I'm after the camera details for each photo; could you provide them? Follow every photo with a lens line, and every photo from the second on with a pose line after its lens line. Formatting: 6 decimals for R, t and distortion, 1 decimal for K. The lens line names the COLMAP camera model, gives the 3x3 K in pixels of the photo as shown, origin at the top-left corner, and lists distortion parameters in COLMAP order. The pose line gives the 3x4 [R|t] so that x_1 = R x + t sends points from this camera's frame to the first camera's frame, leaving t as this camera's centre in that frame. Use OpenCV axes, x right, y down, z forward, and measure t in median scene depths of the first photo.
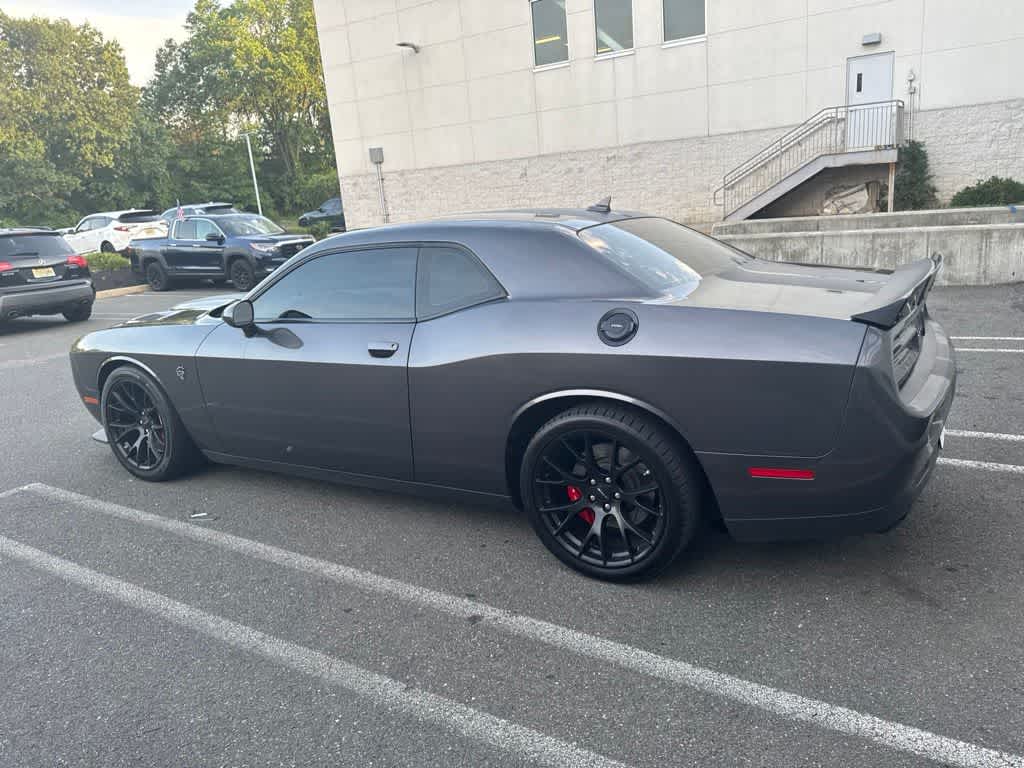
lens RADIAL K [[713.3, 0, 517.3], [0, 713.3, 384.6], [0, 0, 1]] dist [0.049552, -0.056196]
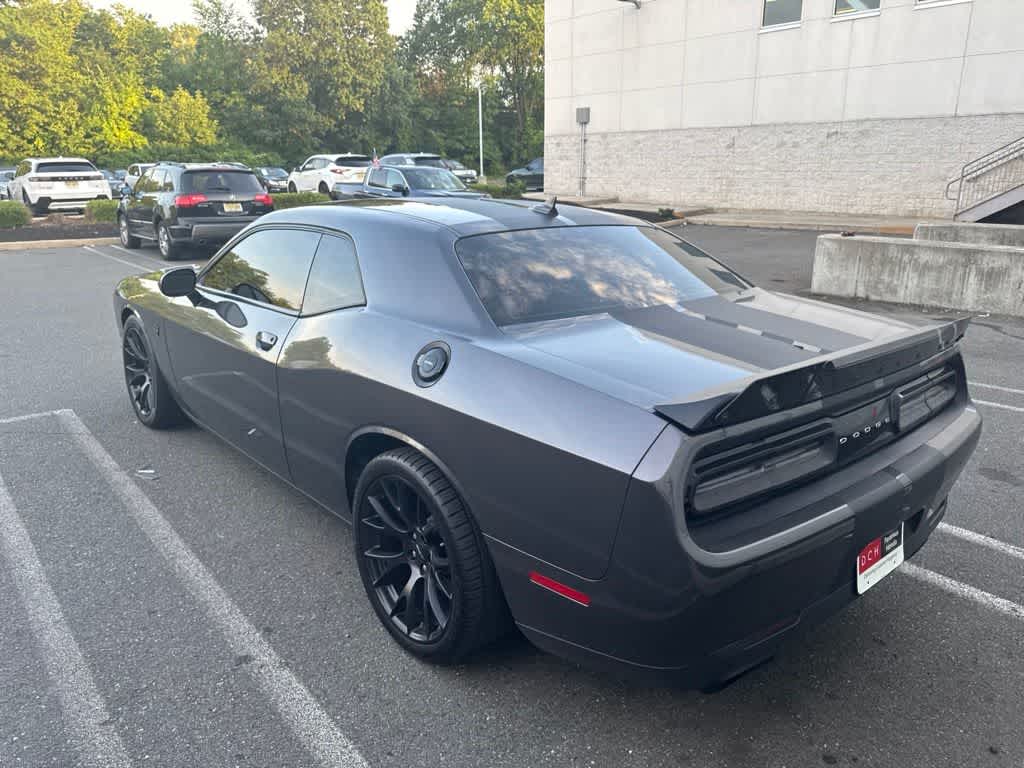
lens RADIAL K [[718.9, 0, 522.4], [0, 718.9, 390.7], [0, 0, 1]] dist [0.029097, -0.040337]
pose [[0.950451, 0.161991, -0.265333, 0.063638], [-0.146852, 0.986229, 0.076073, -0.017674], [0.274002, -0.033339, 0.961151, 0.032080]]
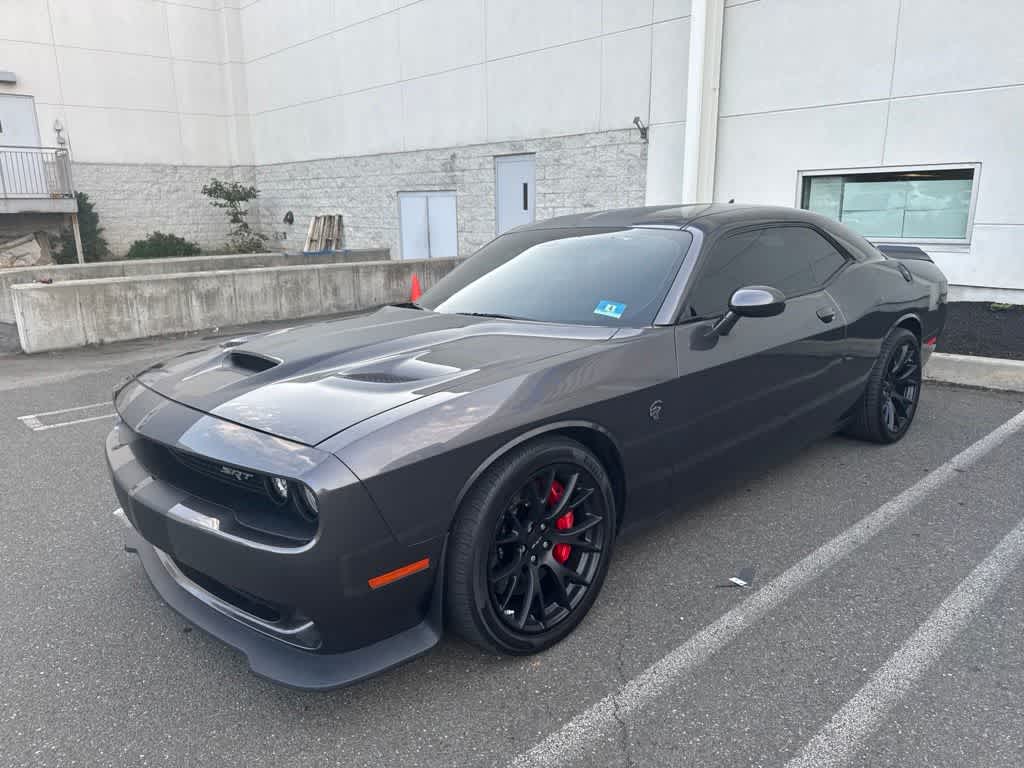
lens RADIAL K [[708.4, 0, 514.5], [0, 708.4, 391.0], [0, 0, 1]] dist [0.081136, -0.102379]
pose [[0.279514, -0.164041, 0.946024, -0.232042], [0.241903, 0.965545, 0.095953, -0.026430], [-0.929169, 0.202026, 0.309565, 0.187544]]
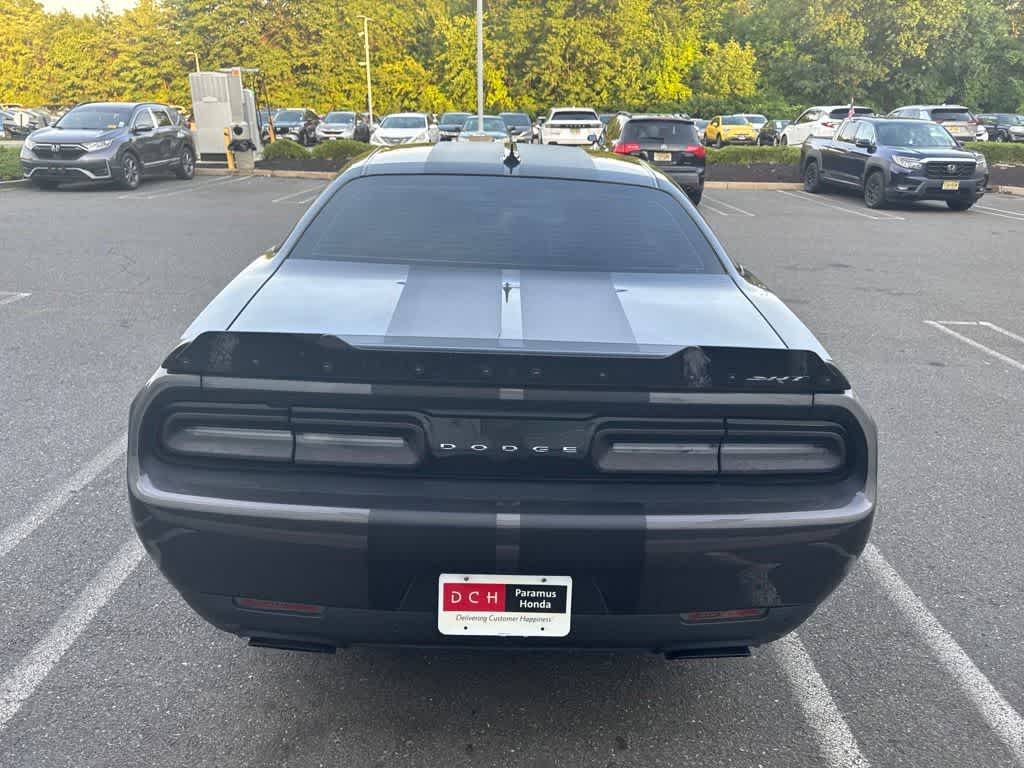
lens RADIAL K [[730.9, 0, 512.0], [0, 730.9, 384.0], [0, 0, 1]] dist [-0.003908, -0.005790]
pose [[0.521047, 0.372547, -0.767931, 0.149825], [-0.268719, 0.925562, 0.266691, -0.042024], [0.810123, 0.067399, 0.582372, 0.099688]]
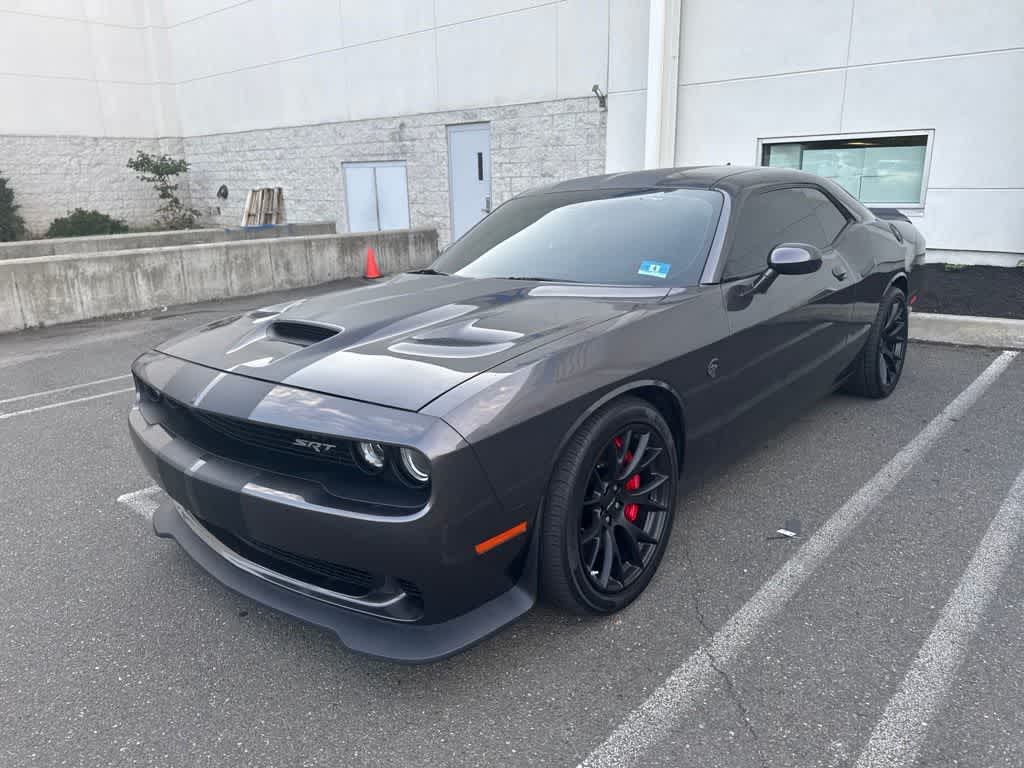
lens RADIAL K [[713.3, 0, 517.3], [0, 713.3, 384.6], [0, 0, 1]] dist [0.049552, -0.056196]
pose [[0.182989, -0.195732, 0.963433, -0.236395], [0.262748, 0.954070, 0.143925, -0.029877], [-0.947353, 0.226804, 0.226012, 0.210563]]
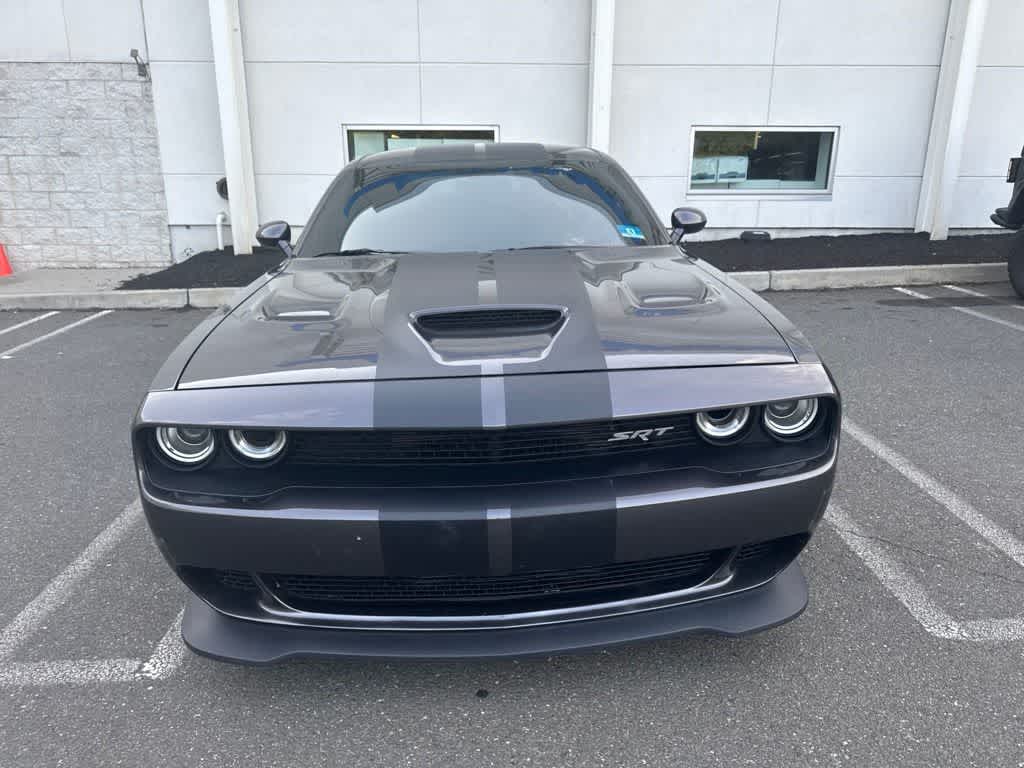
lens RADIAL K [[721.9, 0, 506.6], [0, 721.9, 386.3], [0, 0, 1]] dist [0.011332, -0.013626]
pose [[-0.541155, -0.164880, 0.824600, -0.205844], [0.262073, 0.898686, 0.351683, -0.057007], [-0.799043, 0.406420, -0.443118, 0.320333]]
